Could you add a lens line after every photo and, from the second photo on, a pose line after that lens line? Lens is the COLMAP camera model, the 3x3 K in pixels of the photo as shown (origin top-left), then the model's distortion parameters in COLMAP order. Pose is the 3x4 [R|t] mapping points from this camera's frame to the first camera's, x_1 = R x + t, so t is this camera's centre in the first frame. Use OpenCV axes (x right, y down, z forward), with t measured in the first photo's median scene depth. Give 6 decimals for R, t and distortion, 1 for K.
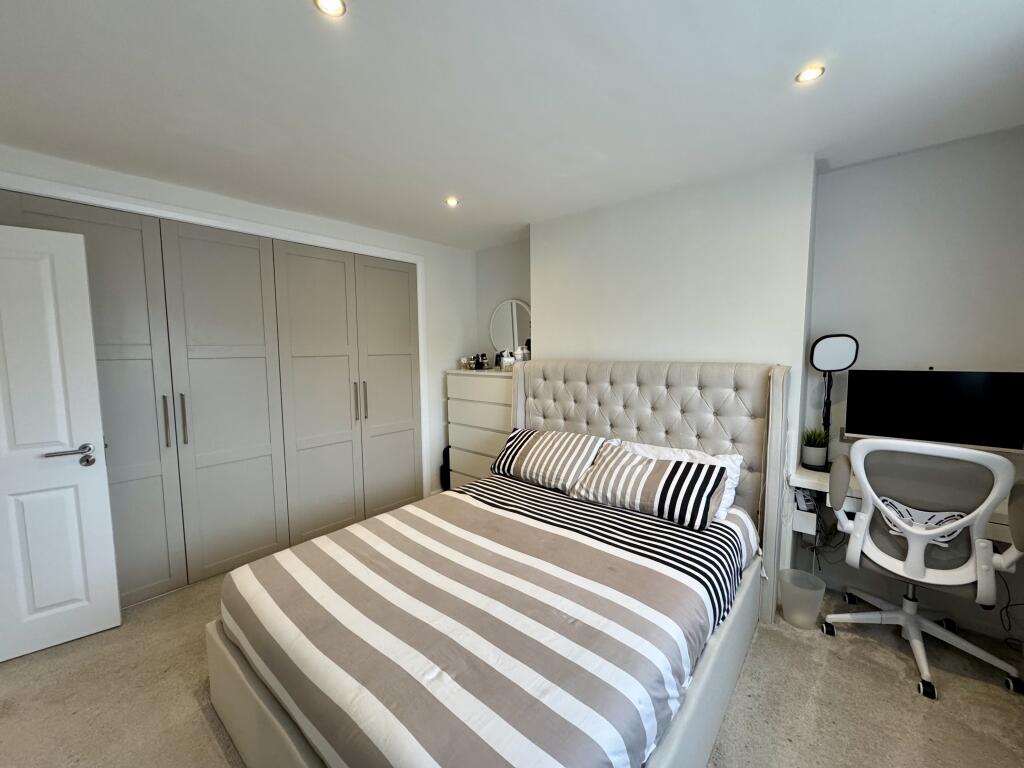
lens RADIAL K [[406.1, 0, 512.0], [0, 406.1, 384.0], [0, 0, 1]] dist [-0.000128, 0.000024]
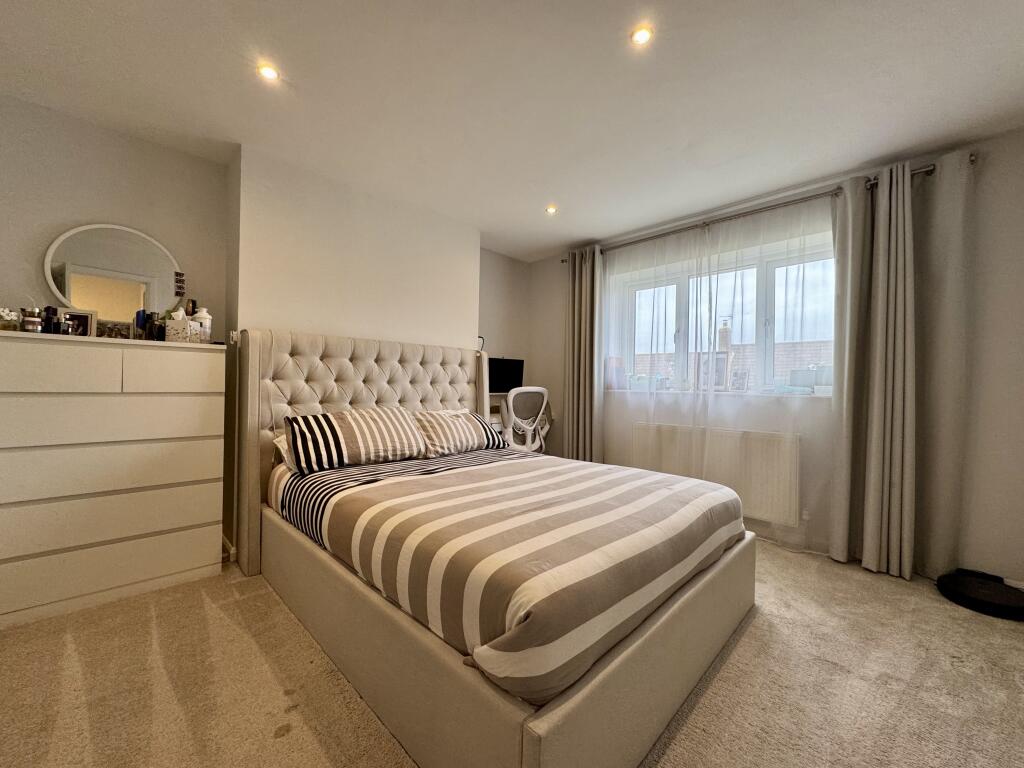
lens RADIAL K [[406.1, 0, 512.0], [0, 406.1, 384.0], [0, 0, 1]] dist [-0.000128, 0.000024]
pose [[0.072634, 0.017340, 0.997208, -0.923928], [0.071238, 0.997205, -0.022529, 0.127562], [-0.994811, 0.072676, 0.071195, 0.709299]]
